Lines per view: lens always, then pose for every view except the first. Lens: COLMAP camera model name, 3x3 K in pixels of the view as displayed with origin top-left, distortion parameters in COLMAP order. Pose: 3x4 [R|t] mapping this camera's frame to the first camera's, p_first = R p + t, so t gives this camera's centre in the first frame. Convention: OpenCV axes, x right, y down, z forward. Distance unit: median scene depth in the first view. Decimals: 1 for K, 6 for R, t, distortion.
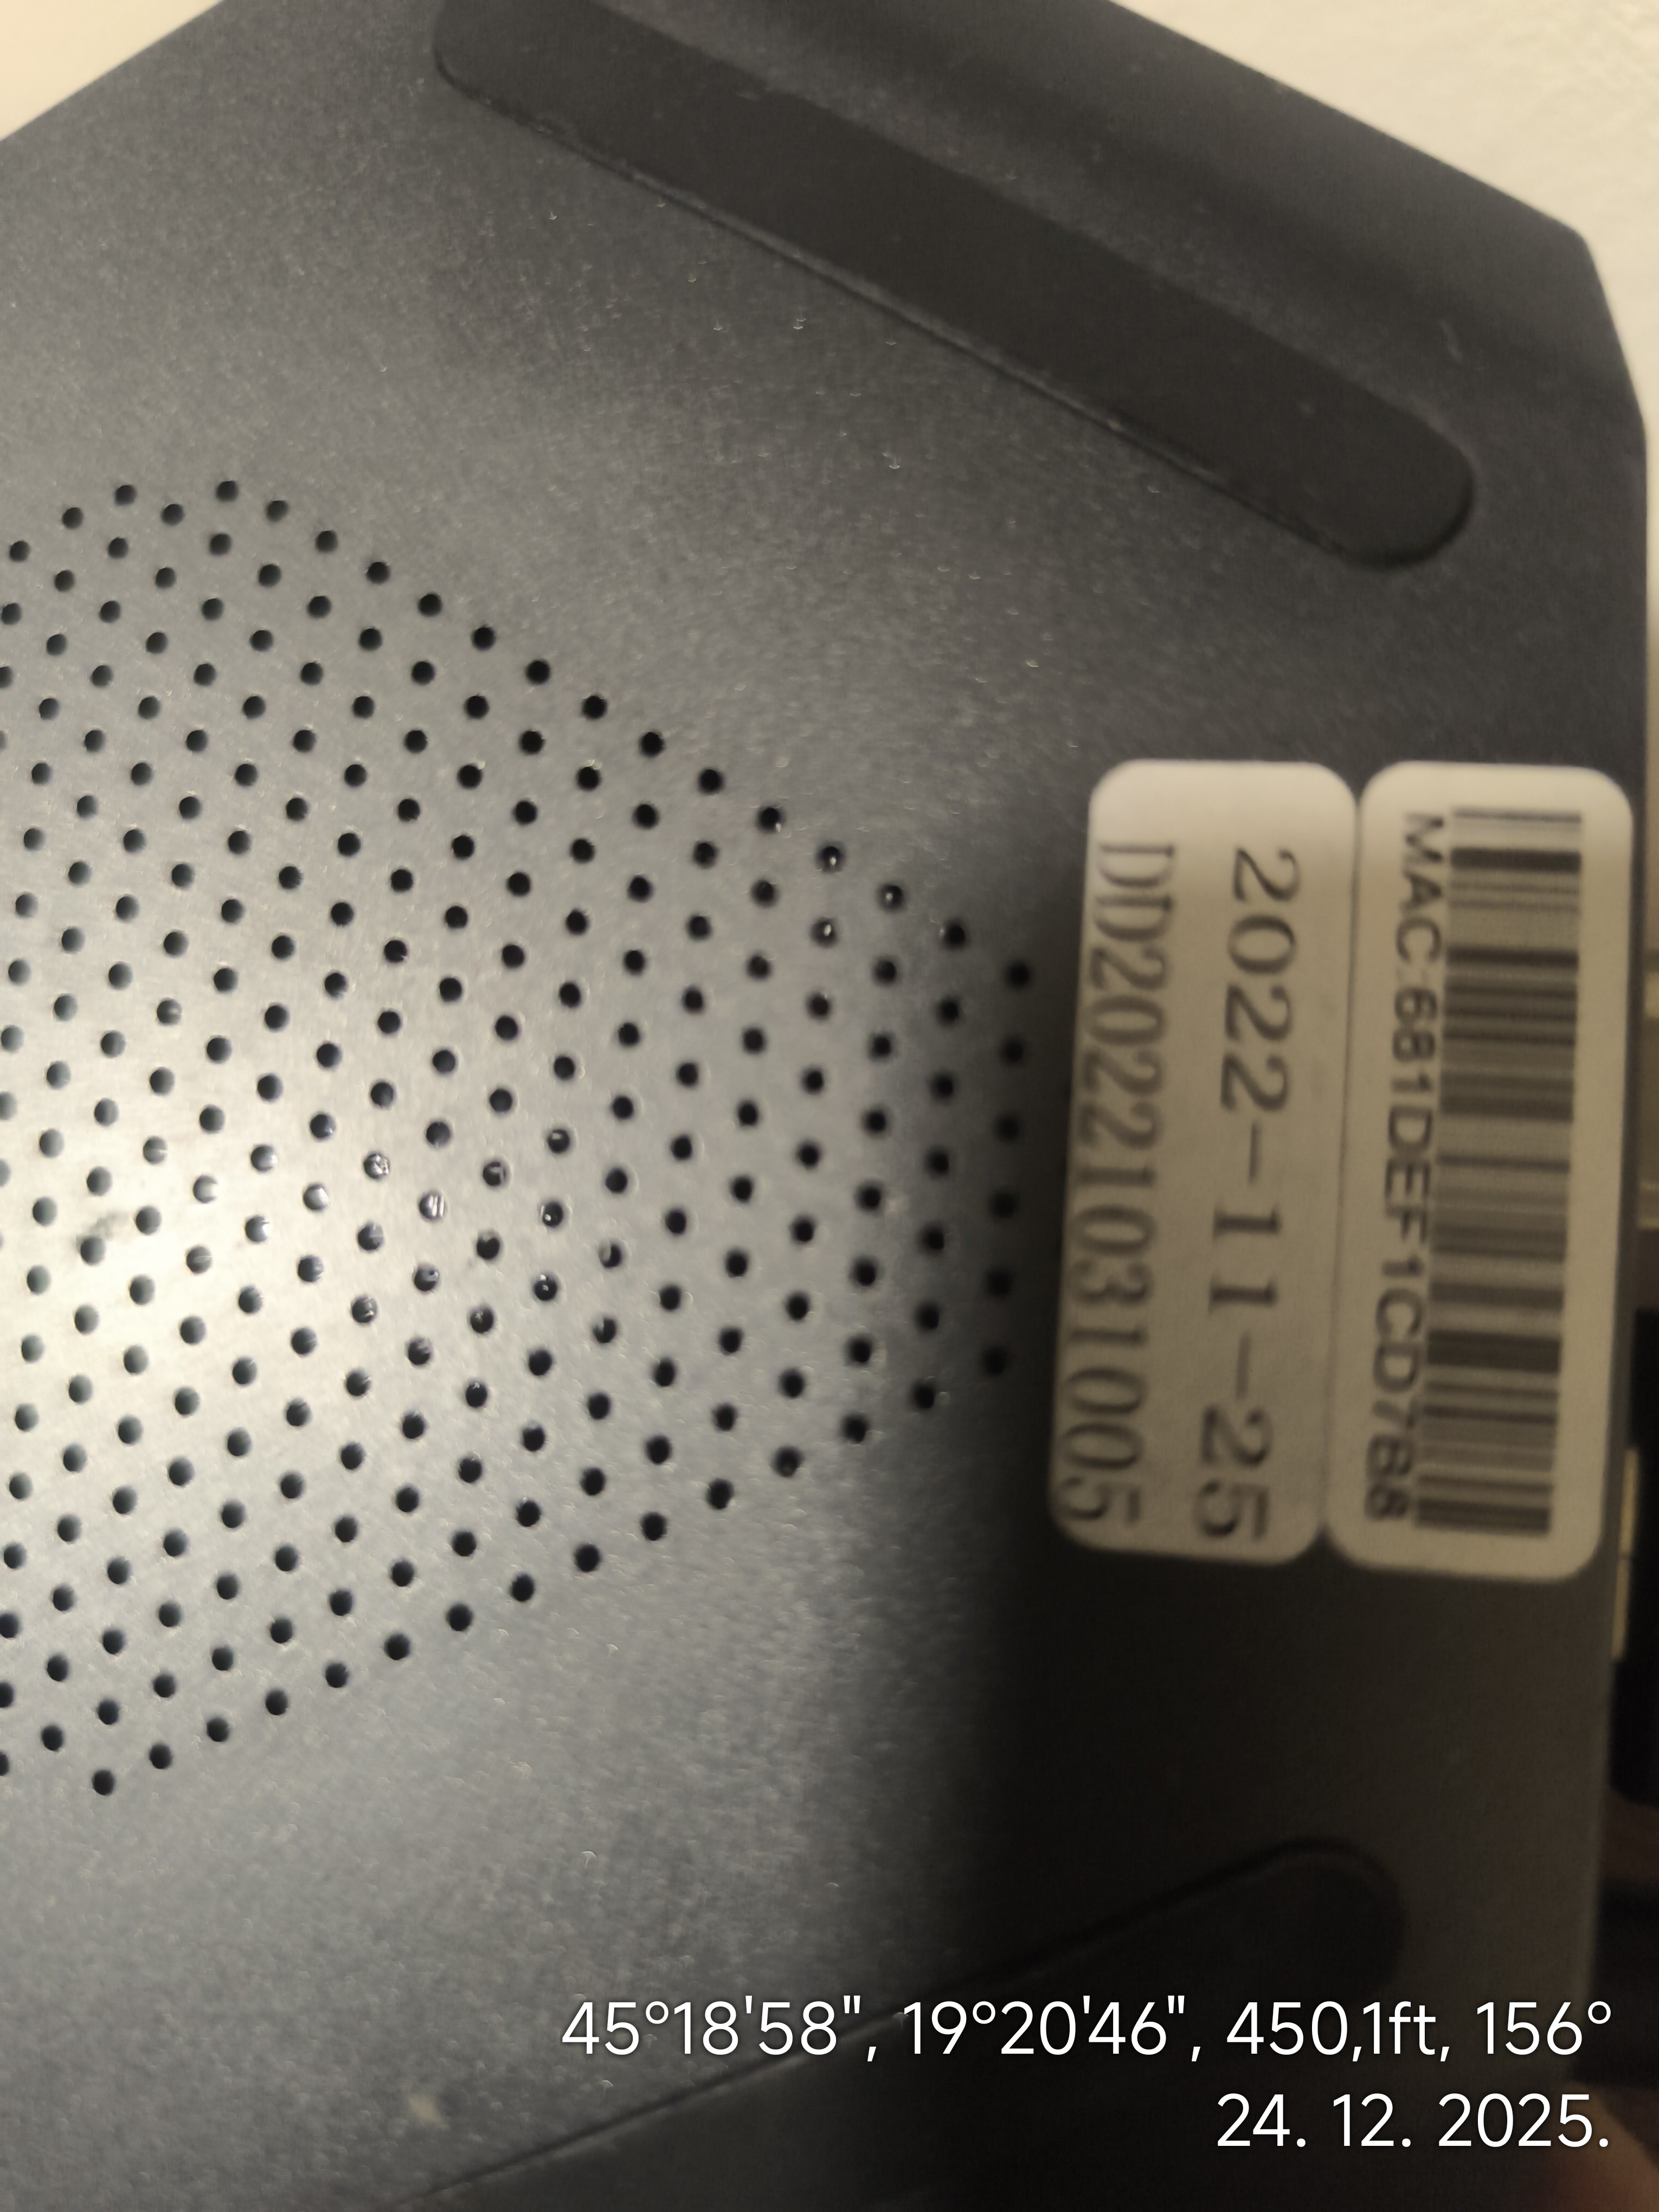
lens RADIAL K [[1734.9, 0, 830.6], [0, 1734.9, 1044.9], [0, 0, 1]] dist [-0.078065, -0.001911]
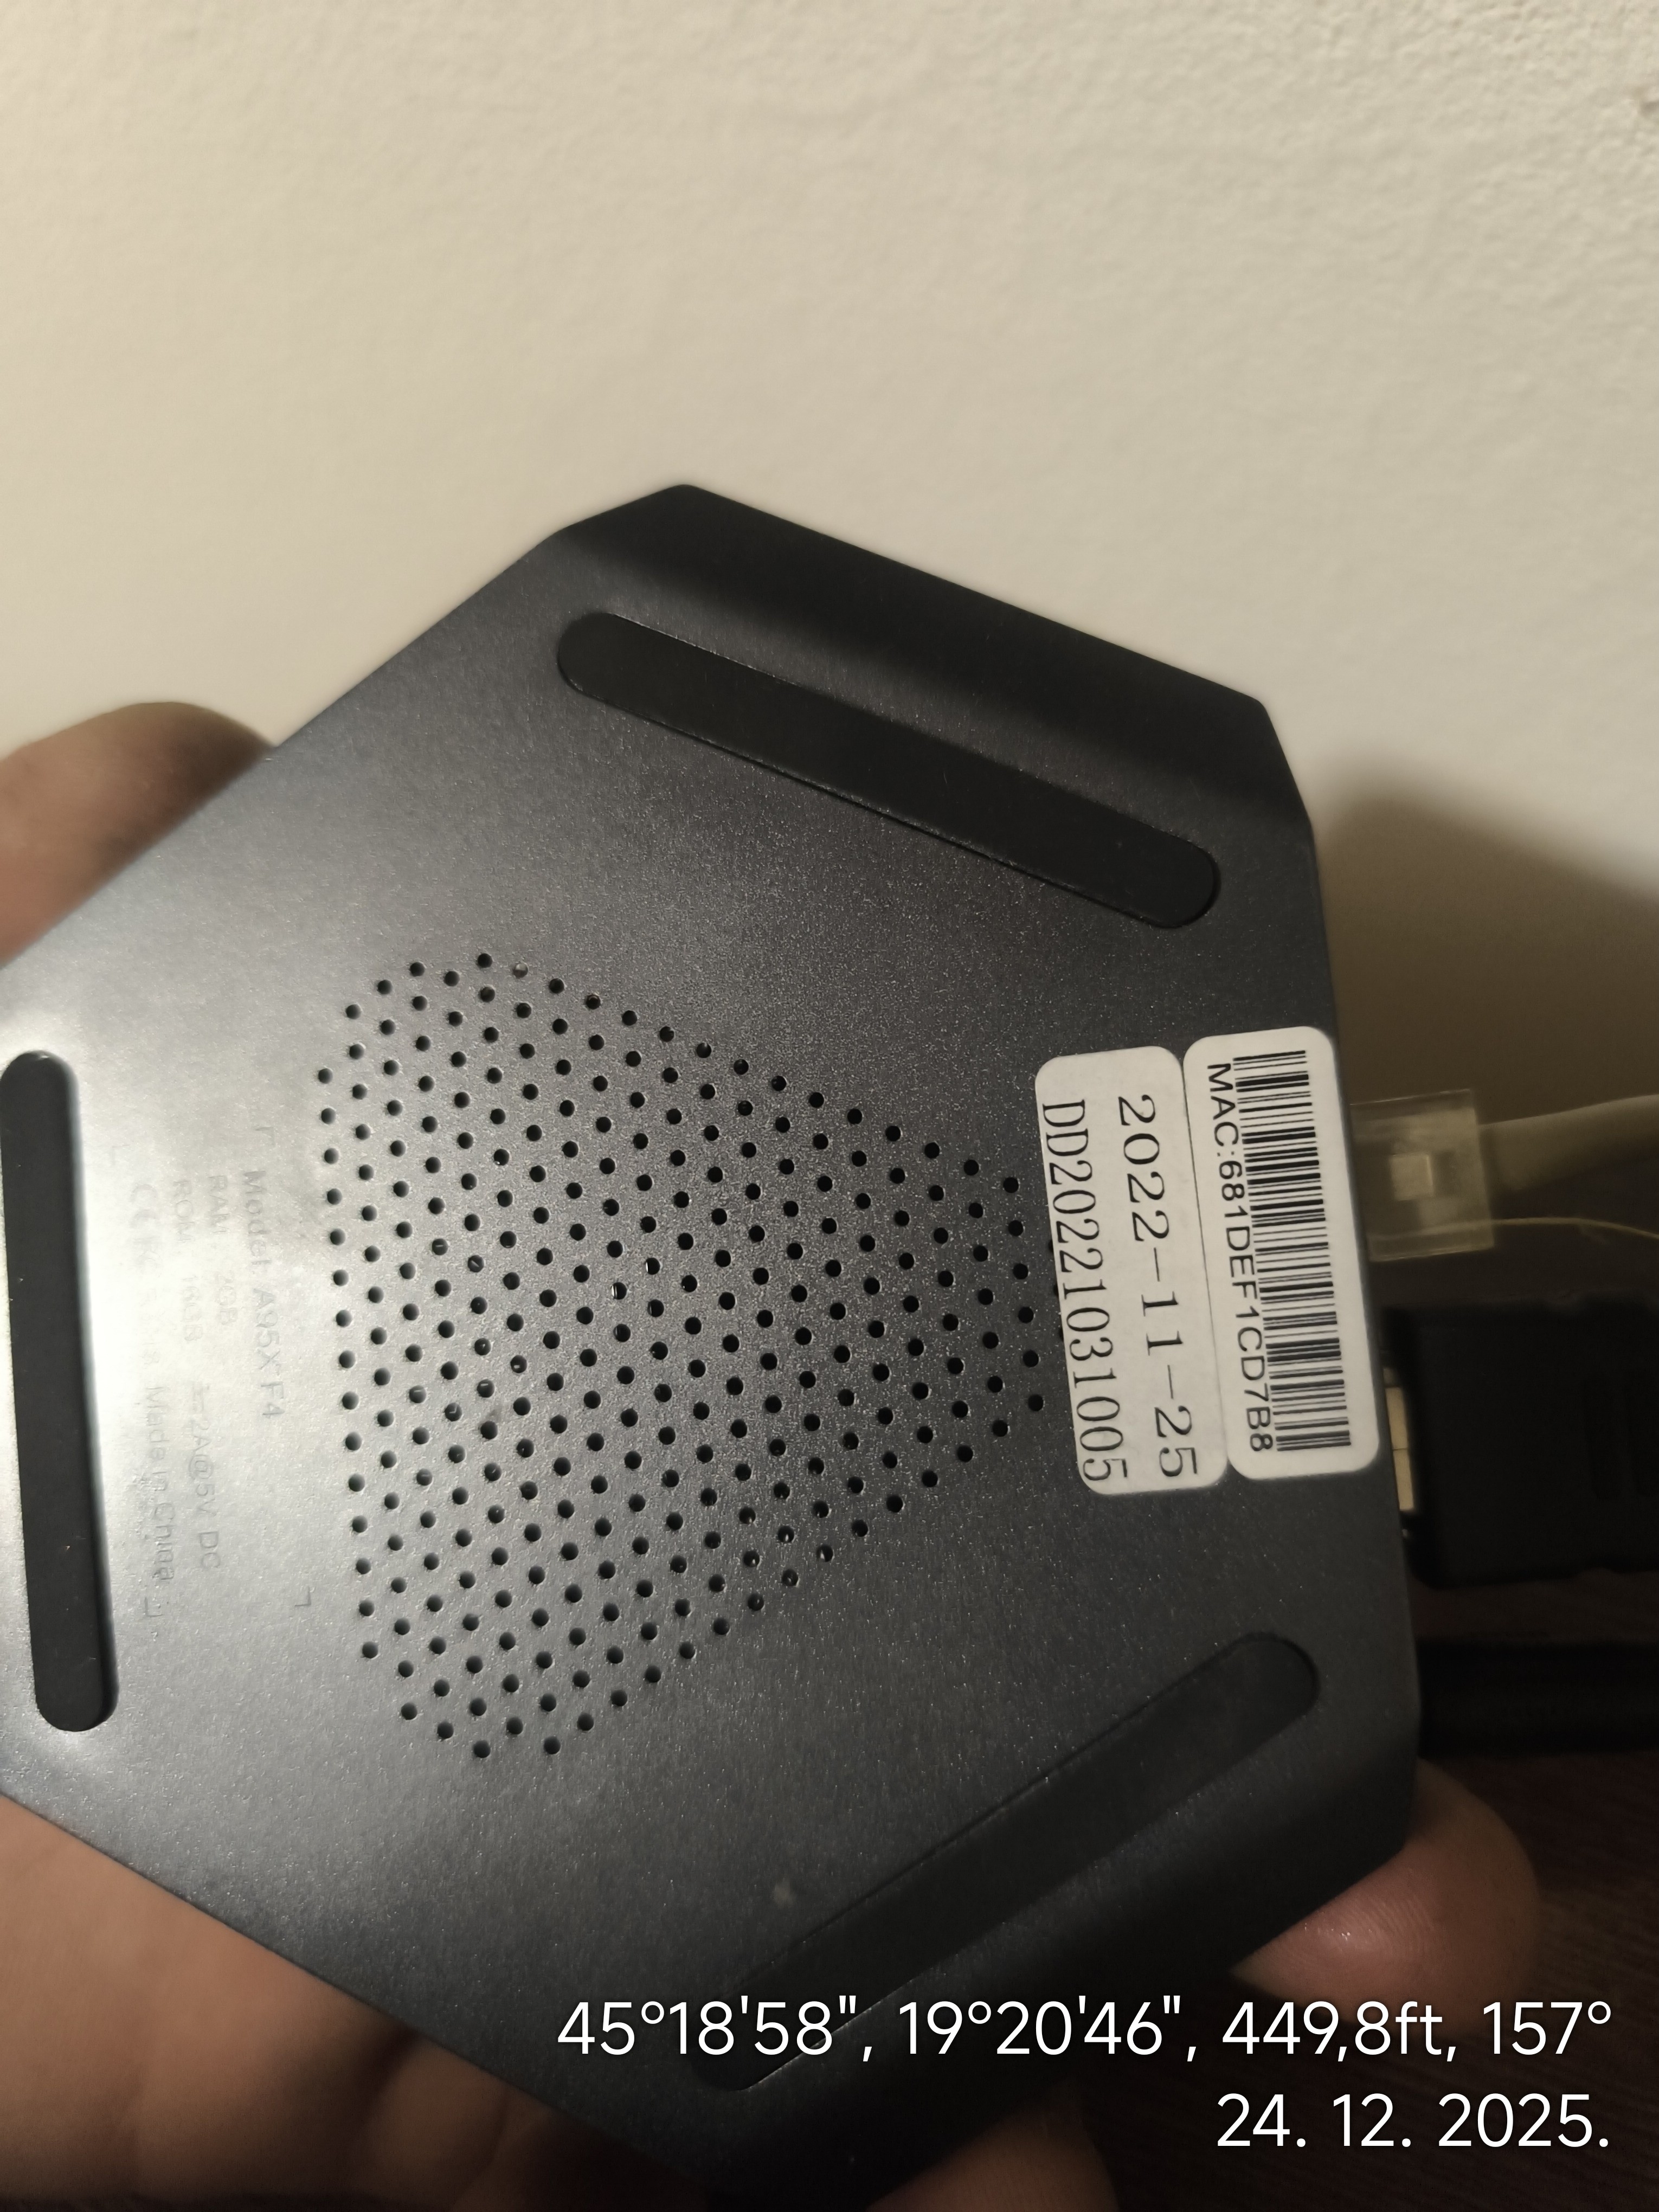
lens RADIAL K [[1719.6, 0, 829.5], [0, 1719.6, 1106.0], [0, 0, 1]] dist [-0.010205, 0.000315]
pose [[0.985886, -0.147314, 0.079543, -0.210893], [0.152064, 0.986705, -0.057354, -0.049635], [-0.070037, 0.068640, 0.995180, -0.778061]]
